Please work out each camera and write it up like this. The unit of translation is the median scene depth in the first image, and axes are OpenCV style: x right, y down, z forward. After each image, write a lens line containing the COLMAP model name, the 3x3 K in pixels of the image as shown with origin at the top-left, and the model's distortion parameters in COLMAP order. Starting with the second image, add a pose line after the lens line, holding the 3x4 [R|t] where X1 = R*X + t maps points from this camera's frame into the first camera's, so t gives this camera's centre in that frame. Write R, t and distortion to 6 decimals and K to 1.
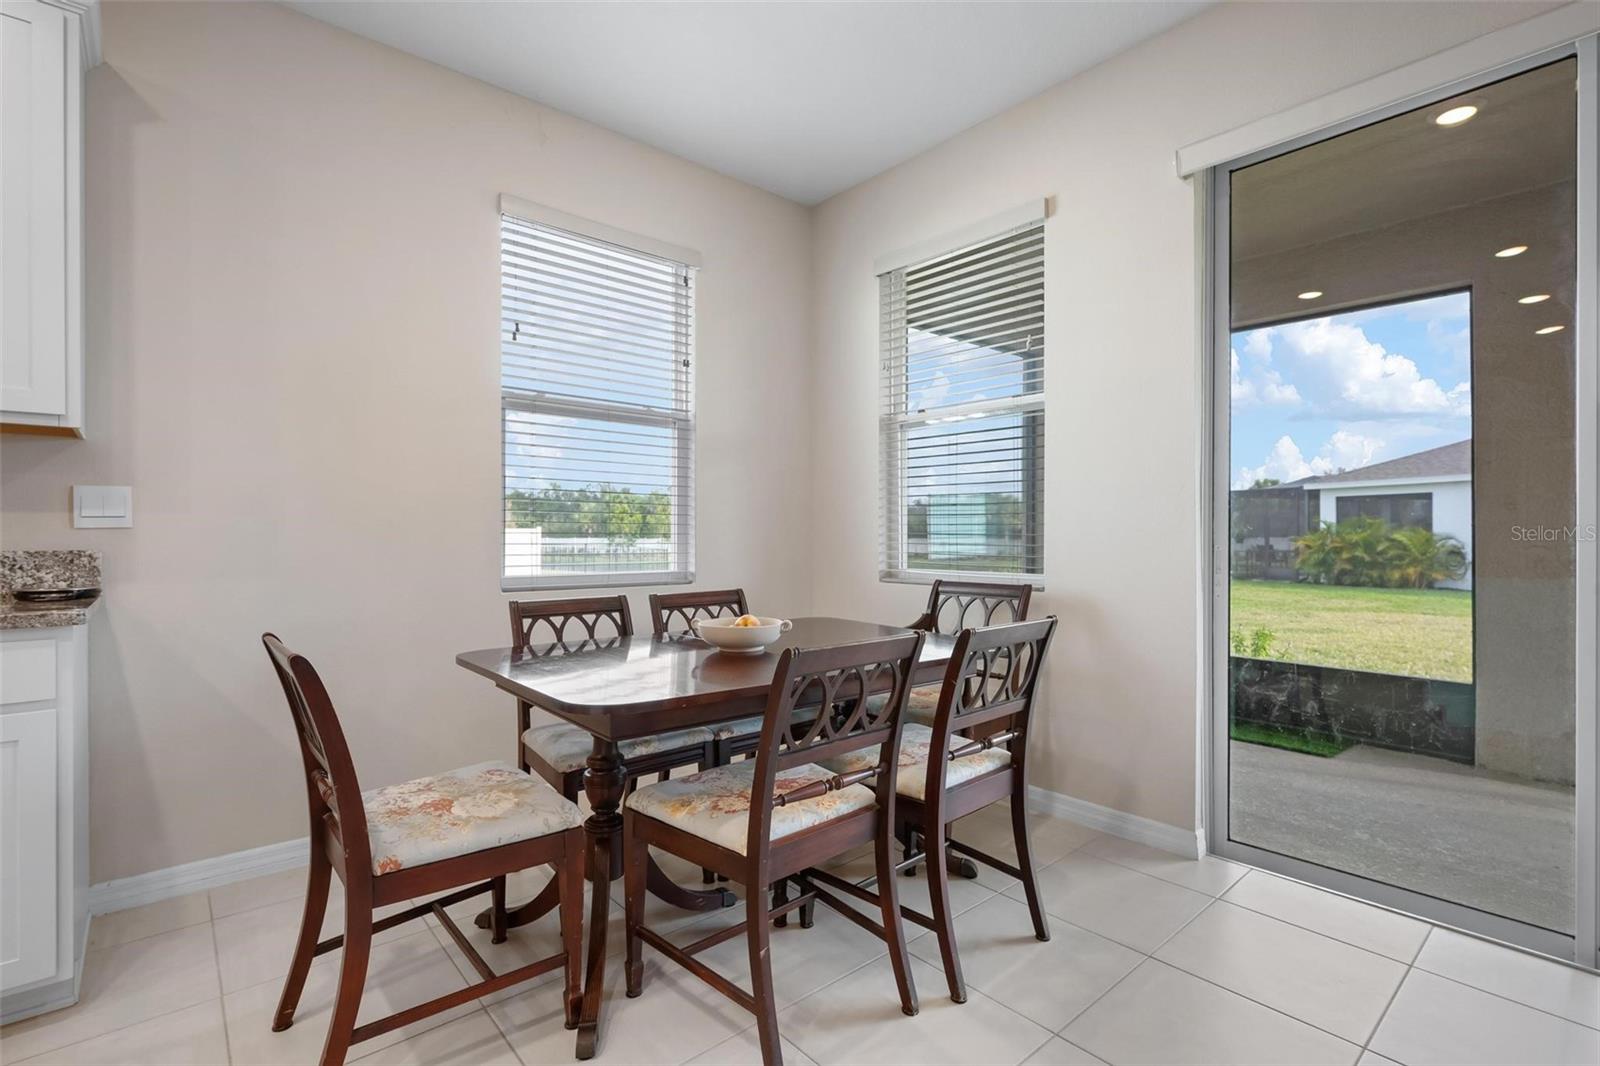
lens RADIAL K [[744.8, 0, 807.5], [0, 744.8, 532.5], [0, 0, 1]] dist [-0.003039, 0.000674]
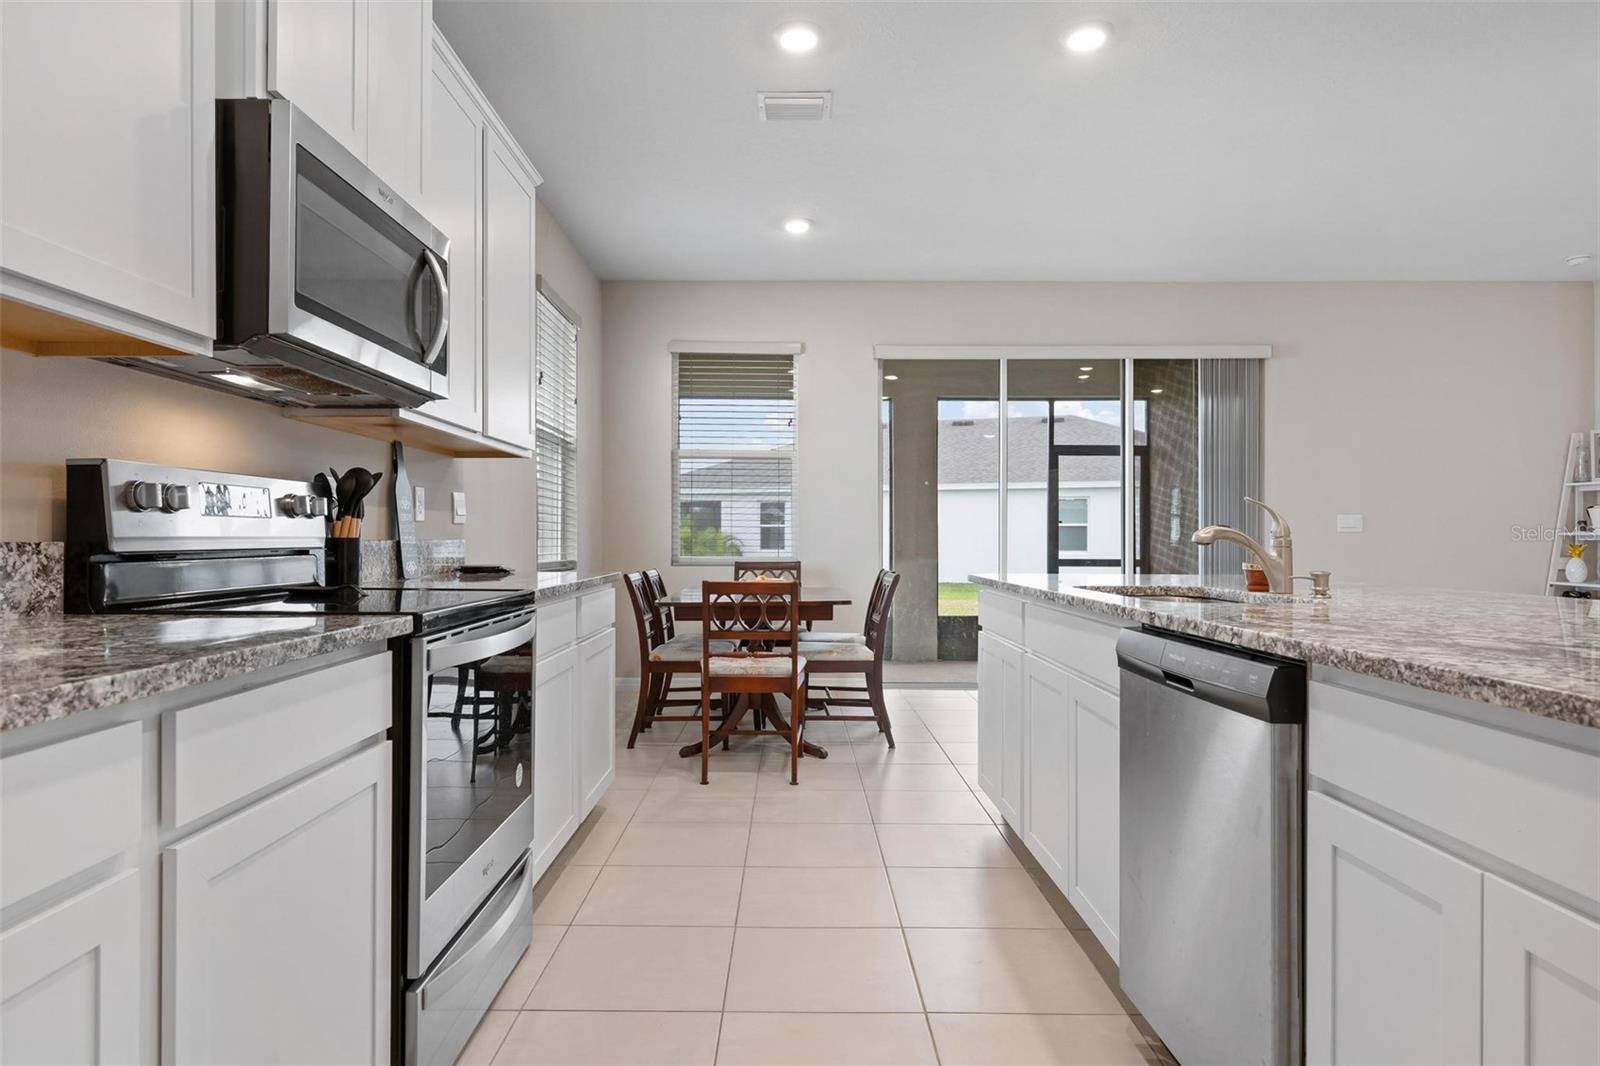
lens RADIAL K [[923.1, 0, 787.4], [0, 923.1, 532.3], [0, 0, 1]] dist [0.002165, -0.000481]
pose [[0.661244, 0.006644, 0.750141, -1.117734], [-0.006507, 0.999974, -0.003121, 0.007745], [-0.750142, -0.002818, 0.661270, -0.356223]]
